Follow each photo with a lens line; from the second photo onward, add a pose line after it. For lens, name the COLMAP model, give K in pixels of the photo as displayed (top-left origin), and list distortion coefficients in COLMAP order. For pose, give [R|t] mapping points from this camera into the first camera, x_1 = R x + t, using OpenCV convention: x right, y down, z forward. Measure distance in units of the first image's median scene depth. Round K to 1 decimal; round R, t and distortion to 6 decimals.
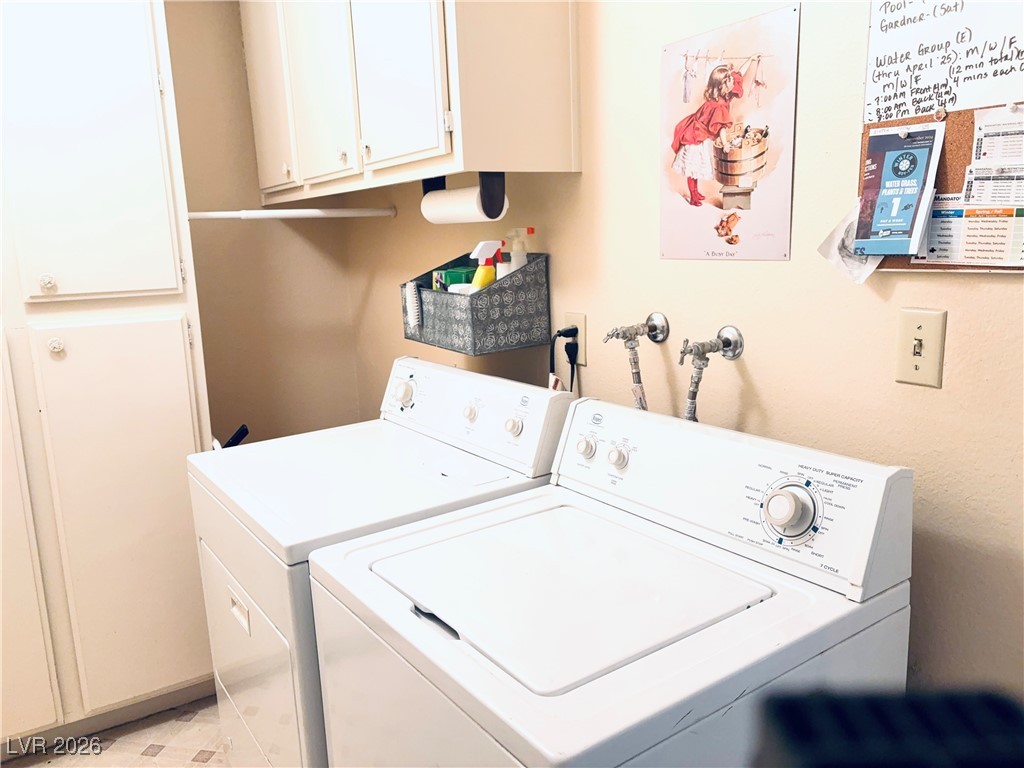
lens RADIAL K [[782.2, 0, 512.0], [0, 782.2, 384.0], [0, 0, 1]] dist [0.047847, -0.081171]
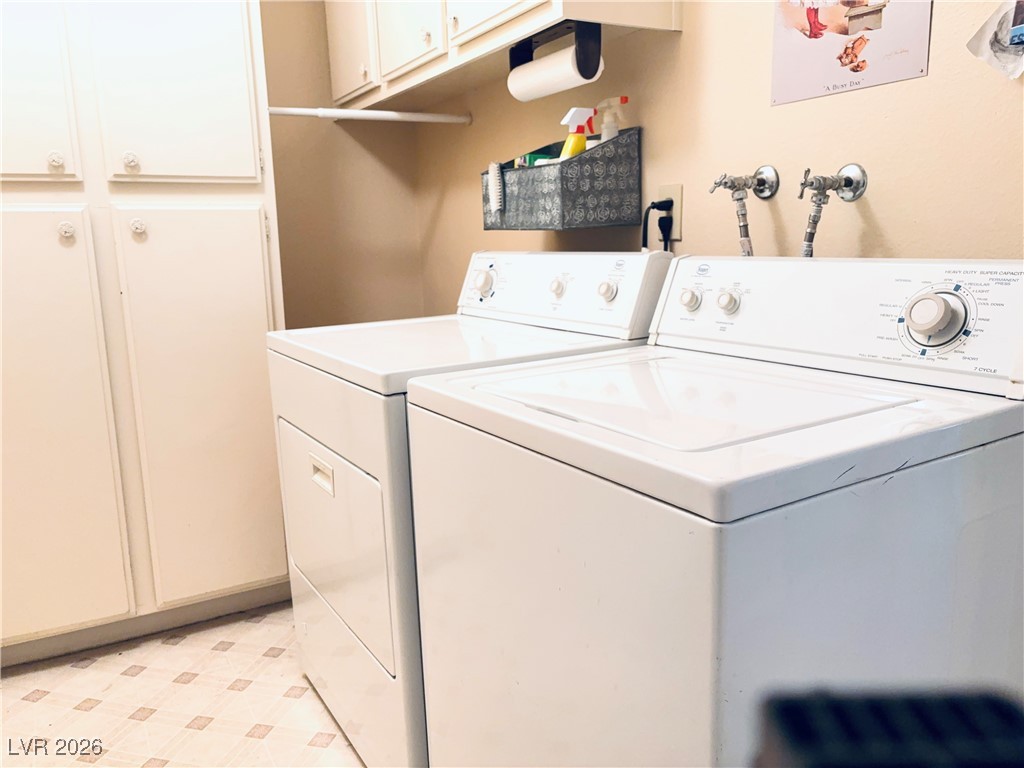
lens RADIAL K [[785.0, 0, 512.0], [0, 785.0, 384.0], [0, 0, 1]] dist [0.004033, -0.010801]
pose [[0.998387, 0.018702, -0.053599, -0.055868], [-0.018479, 0.999818, 0.004650, 0.151930], [0.053677, -0.003652, 0.998552, 0.038005]]
